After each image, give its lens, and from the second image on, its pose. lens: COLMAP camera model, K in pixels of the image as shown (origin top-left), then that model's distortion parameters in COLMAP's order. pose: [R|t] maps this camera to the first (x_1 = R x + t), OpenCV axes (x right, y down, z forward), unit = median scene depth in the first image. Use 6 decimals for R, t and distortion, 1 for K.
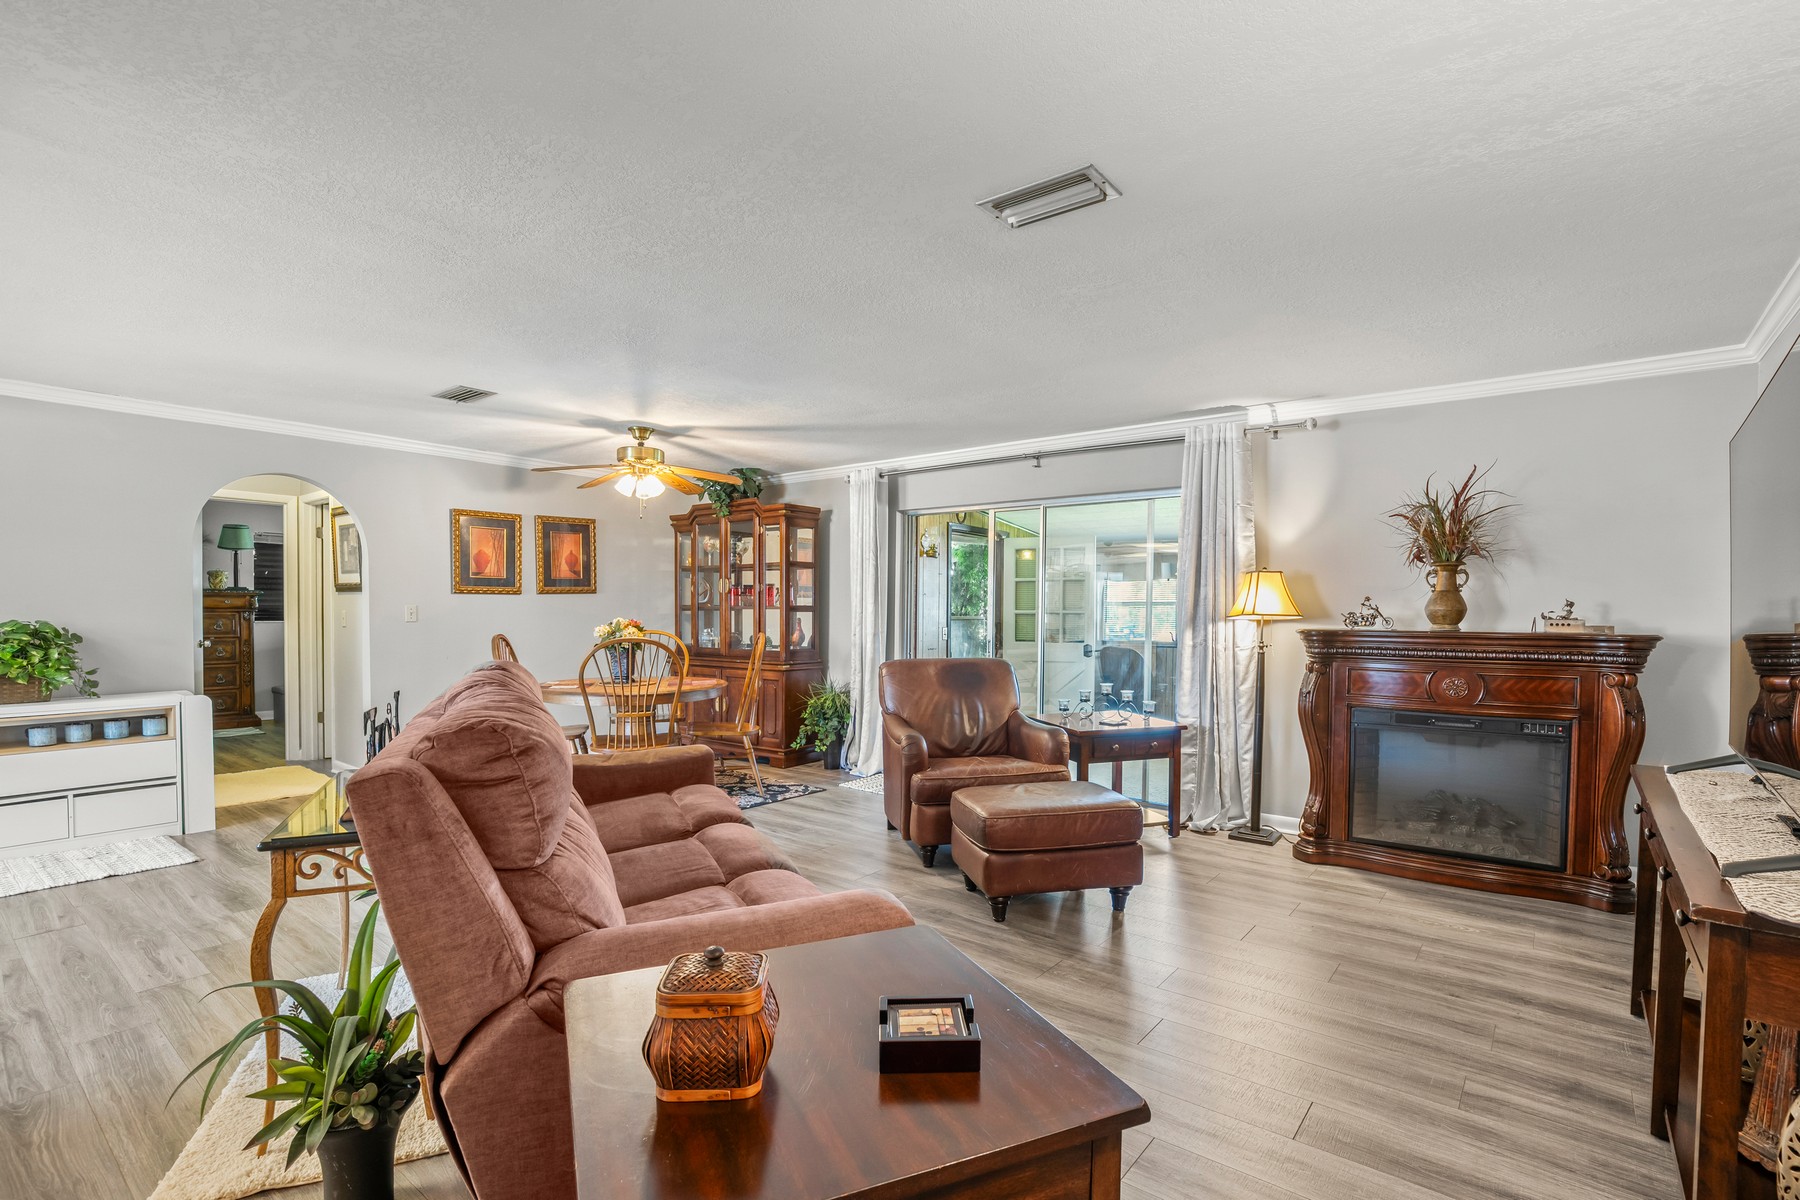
lens RADIAL K [[822.6, 0, 904.1], [0, 822.6, 607.1], [0, 0, 1]] dist [-0.002364, -0.000884]
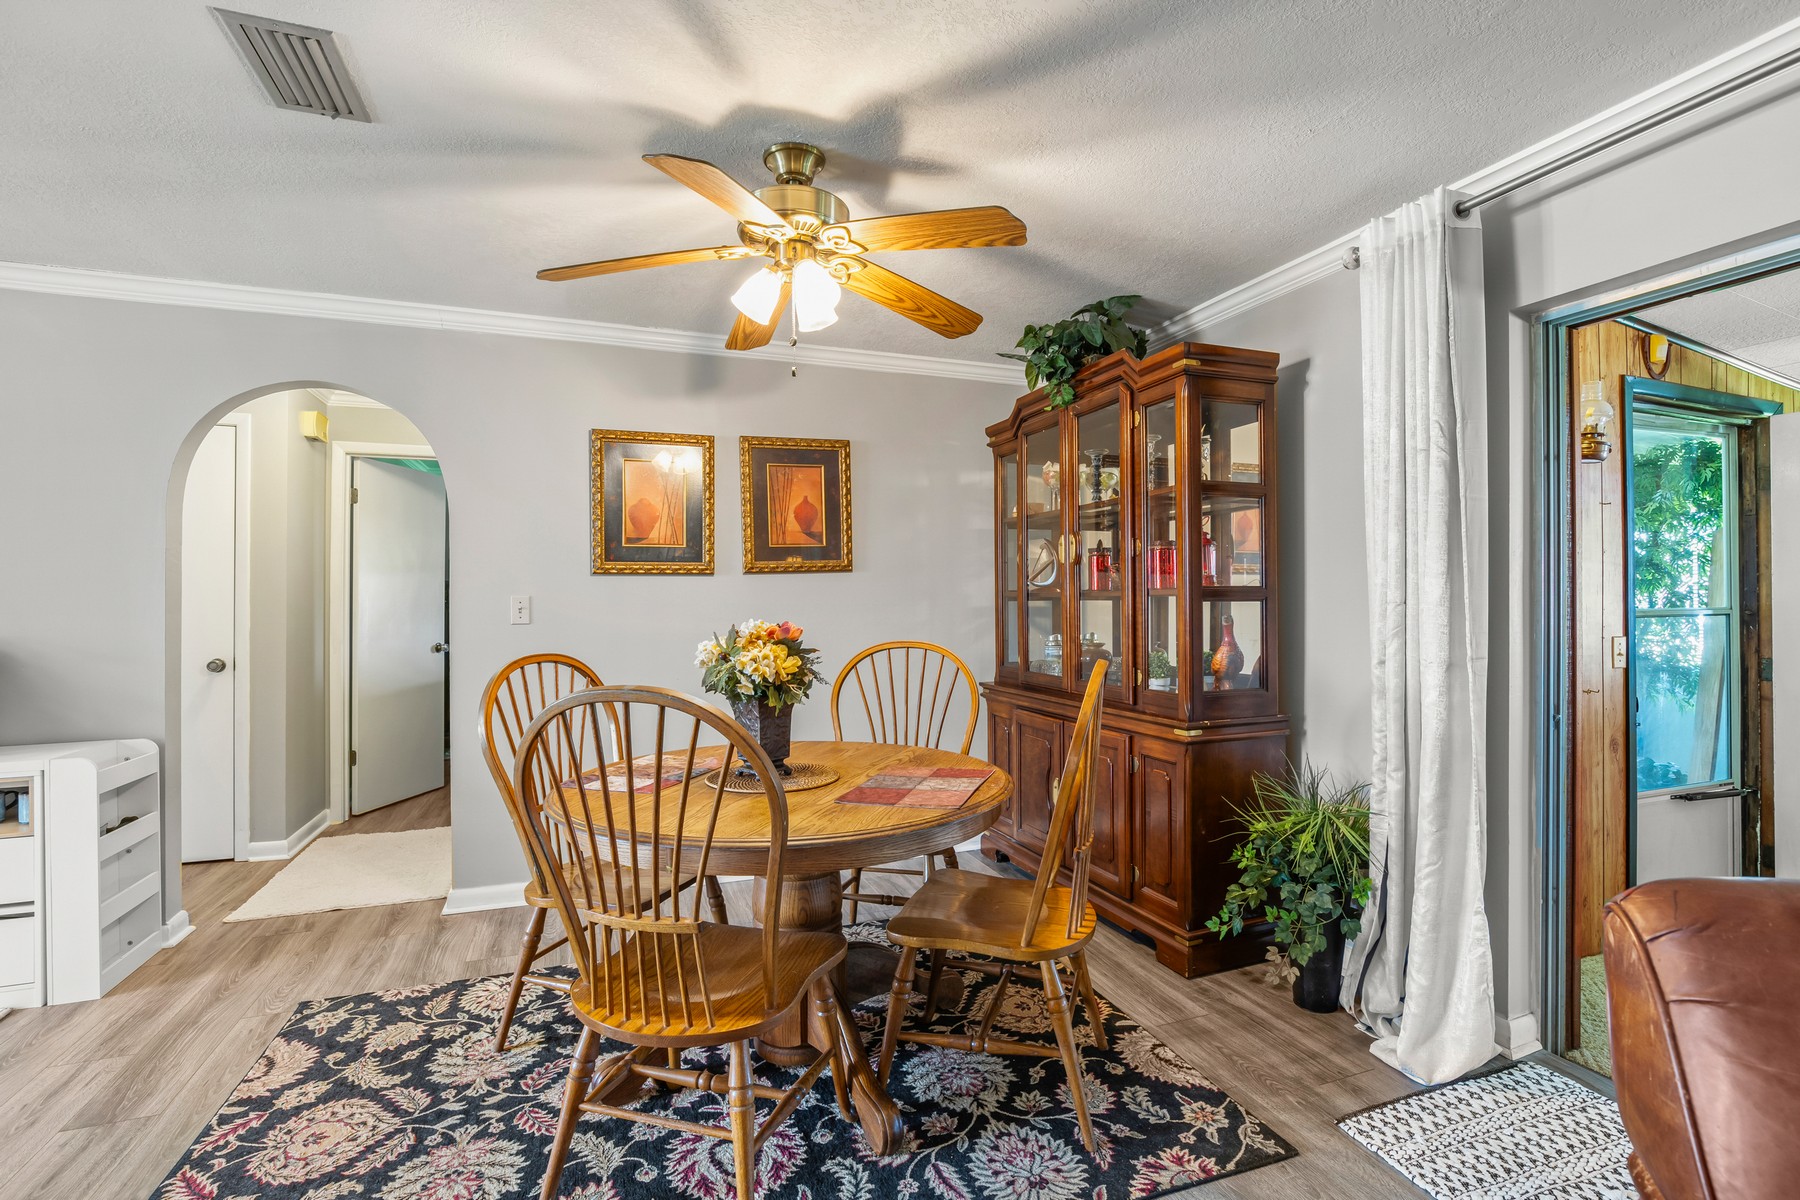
lens RADIAL K [[862.4, 0, 905.7], [0, 862.4, 601.3], [0, 0, 1]] dist [-0.010684, -0.000338]
pose [[0.865093, -0.009162, -0.501528, -0.048638], [0.011170, 0.999937, 0.000999, 0.003557], [0.501488, -0.006466, 0.865141, 0.537021]]
